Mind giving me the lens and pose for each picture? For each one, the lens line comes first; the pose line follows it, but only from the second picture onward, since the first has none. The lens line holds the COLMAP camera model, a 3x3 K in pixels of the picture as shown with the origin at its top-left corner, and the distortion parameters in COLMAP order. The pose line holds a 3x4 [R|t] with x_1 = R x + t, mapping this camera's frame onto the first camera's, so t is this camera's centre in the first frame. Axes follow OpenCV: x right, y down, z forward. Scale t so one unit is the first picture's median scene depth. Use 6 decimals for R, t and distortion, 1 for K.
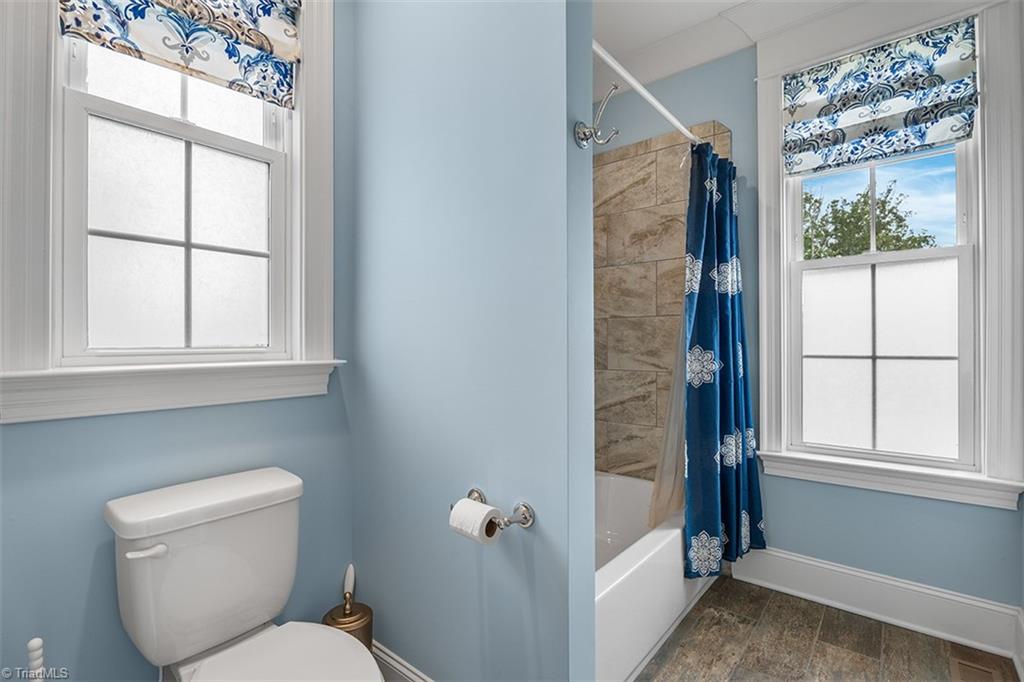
lens RADIAL K [[482.6, 0, 508.5], [0, 482.6, 342.5], [0, 0, 1]] dist [-0.003796, -0.000573]
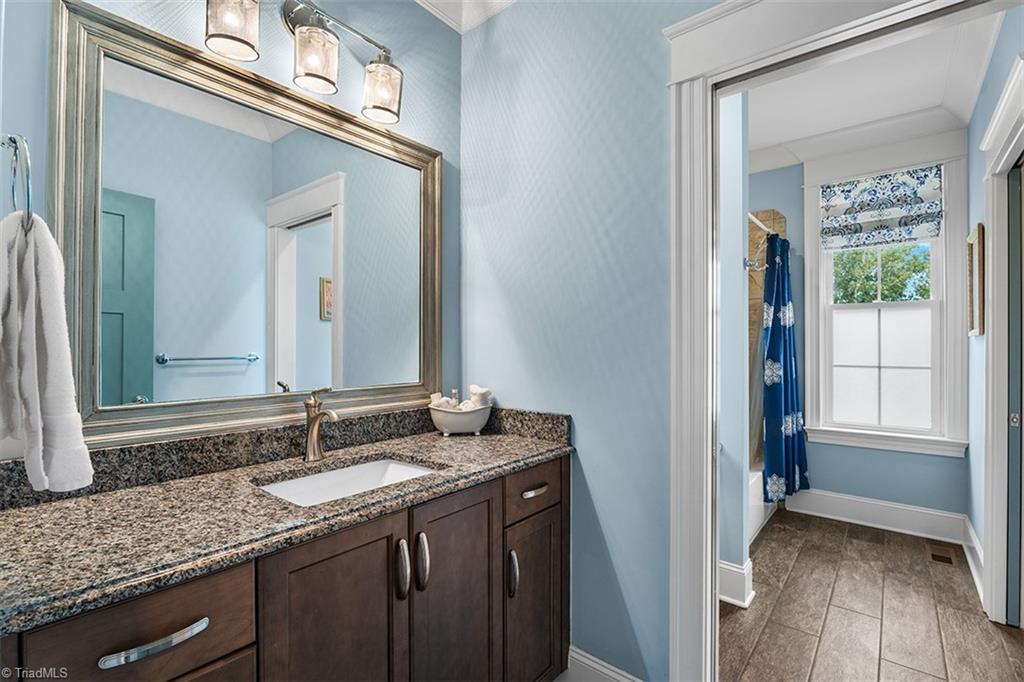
lens RADIAL K [[469.4, 0, 515.1], [0, 469.4, 340.8], [0, 0, 1]] dist [-0.001995, -0.000174]
pose [[0.999981, 0.004690, 0.003971, -0.464281], [-0.004676, 0.999983, -0.003349, -0.046316], [-0.003986, 0.003331, 0.999987, -0.560155]]
